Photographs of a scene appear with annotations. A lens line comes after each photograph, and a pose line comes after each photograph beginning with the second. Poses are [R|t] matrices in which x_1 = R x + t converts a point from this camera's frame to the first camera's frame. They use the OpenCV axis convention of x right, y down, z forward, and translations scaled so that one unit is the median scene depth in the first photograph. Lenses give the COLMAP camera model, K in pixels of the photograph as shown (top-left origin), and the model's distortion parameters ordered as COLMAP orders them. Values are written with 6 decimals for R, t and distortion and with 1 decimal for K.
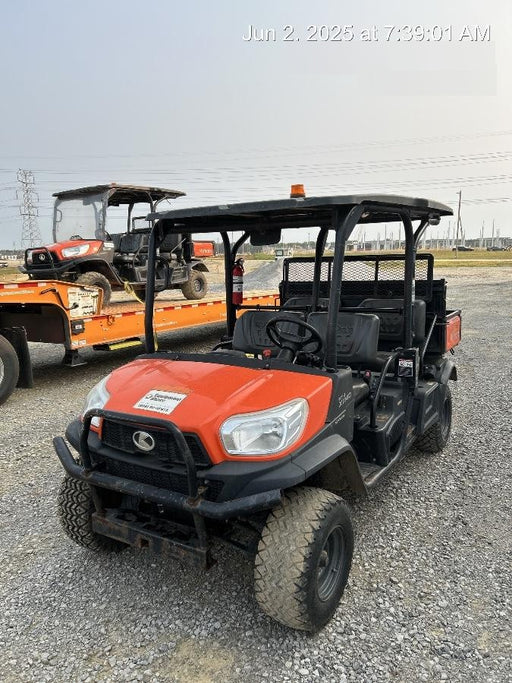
lens RADIAL K [[500.8, 0, 270.8], [0, 500.8, 339.5], [0, 0, 1]] dist [0.005429, 0.003120]
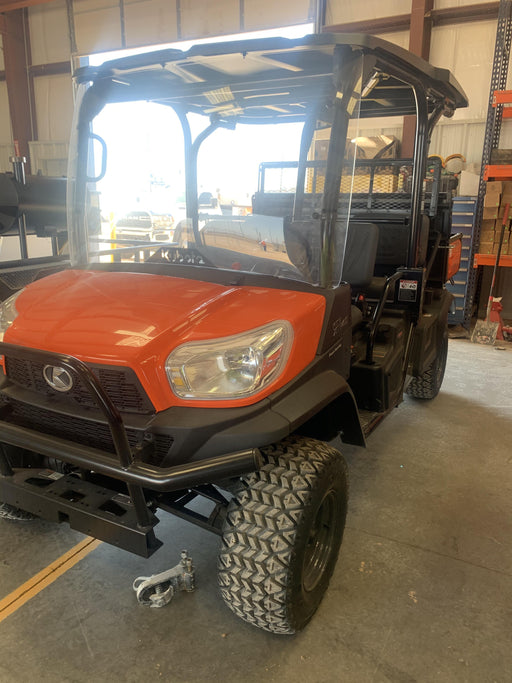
lens RADIAL K [[500.8, 0, 270.8], [0, 500.8, 339.5], [0, 0, 1]] dist [0.005429, 0.003120]
pose [[0.998529, 0.008253, 0.053585, 0.003741], [-0.014443, 0.993122, 0.116187, 0.061662], [-0.052258, -0.116790, 0.991781, 0.289110]]
